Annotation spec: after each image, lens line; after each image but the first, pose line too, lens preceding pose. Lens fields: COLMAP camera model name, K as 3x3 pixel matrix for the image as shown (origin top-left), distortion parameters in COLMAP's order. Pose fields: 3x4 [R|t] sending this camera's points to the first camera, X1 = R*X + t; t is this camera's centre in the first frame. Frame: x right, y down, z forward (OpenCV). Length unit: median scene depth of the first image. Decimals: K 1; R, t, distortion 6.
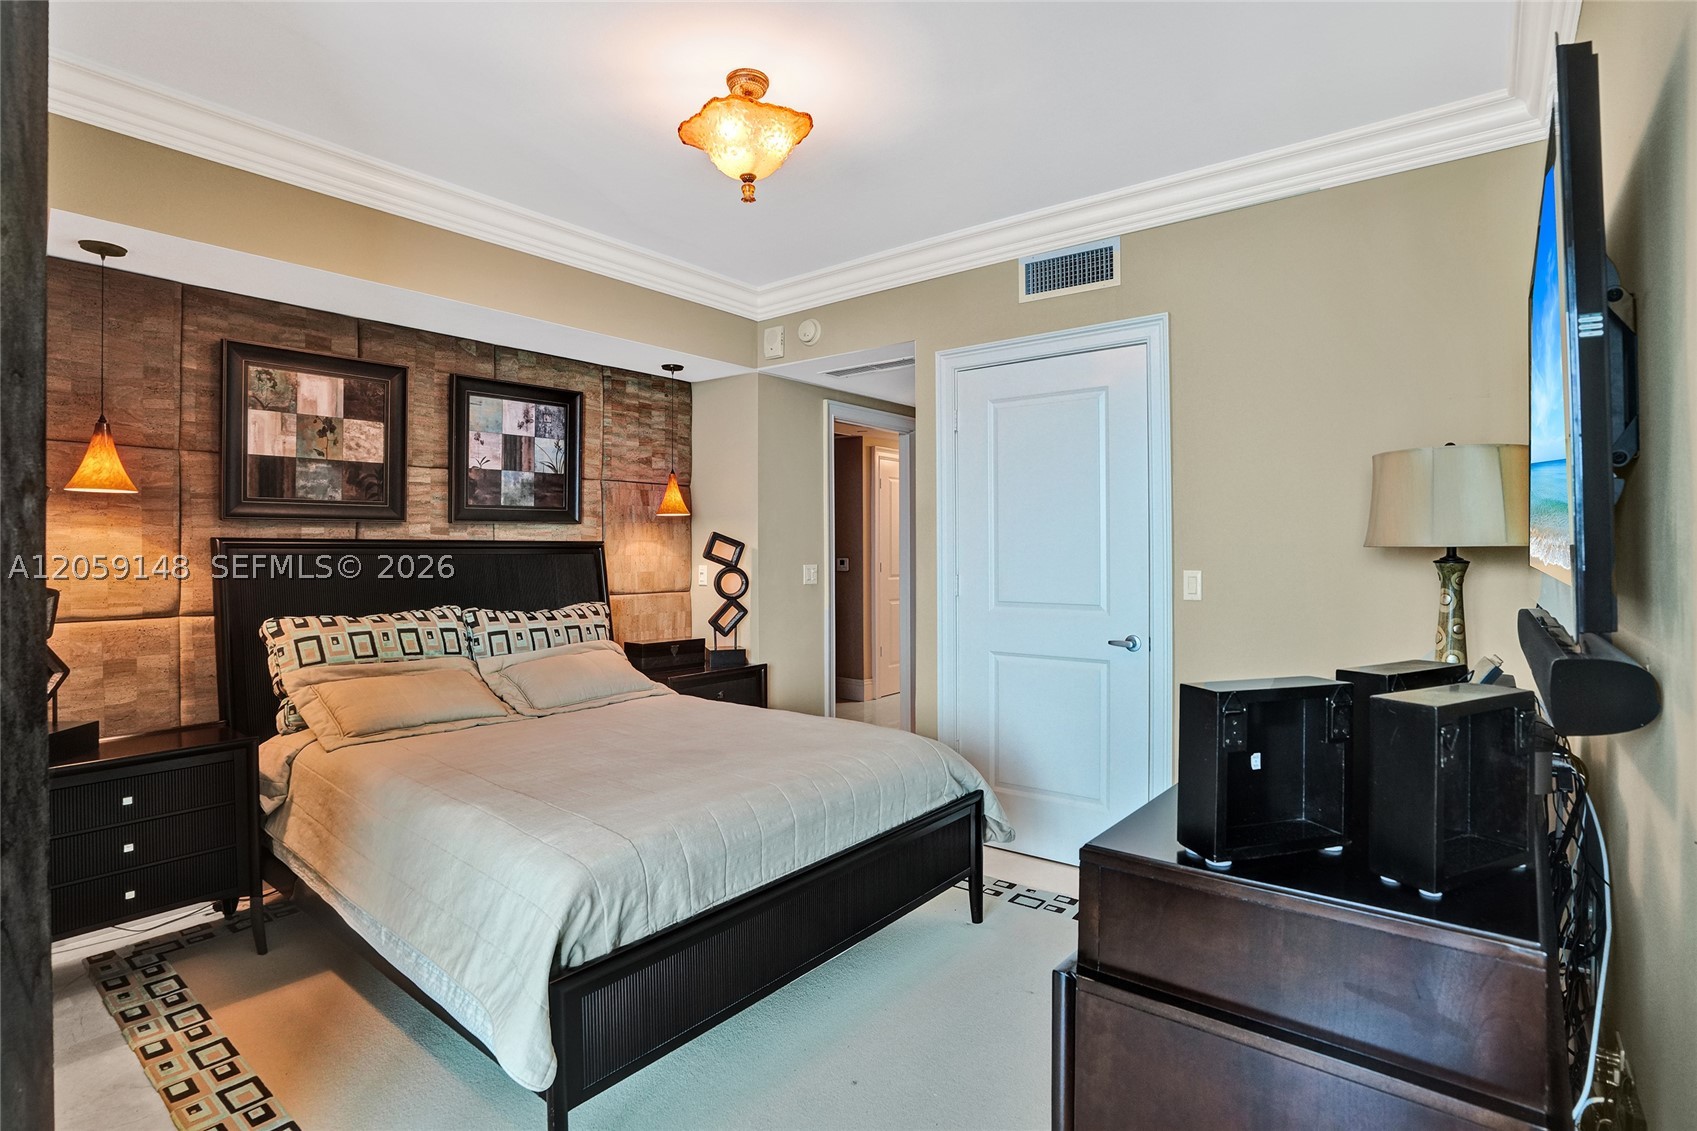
lens RADIAL K [[844.4, 0, 840.3], [0, 844.4, 552.5], [0, 0, 1]] dist [-0.046690, 0.001985]
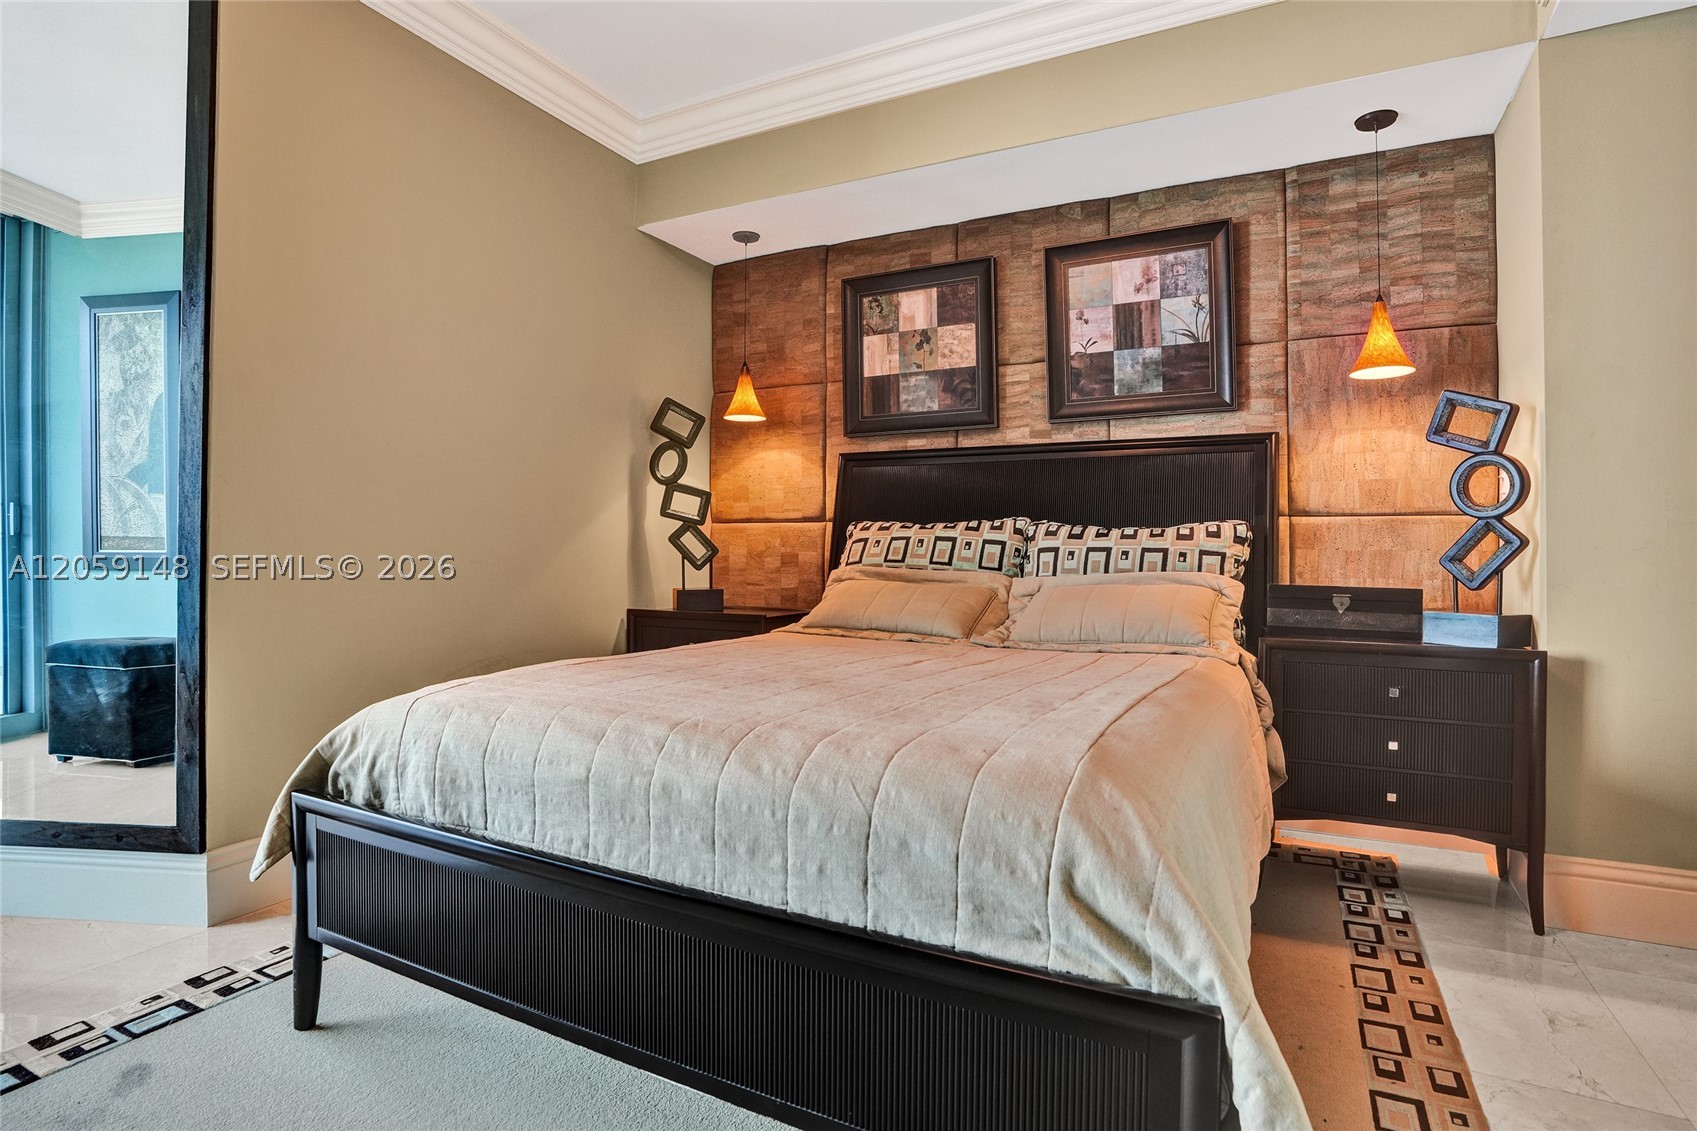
lens RADIAL K [[844.4, 0, 834.4], [0, 844.4, 537.7], [0, 0, 1]] dist [-0.046690, 0.001985]
pose [[0.201938, -0.006065, -0.979380, 0.327133], [-0.012293, 0.999886, -0.008727, 0.091022], [0.979321, 0.013802, 0.201840, 0.616151]]
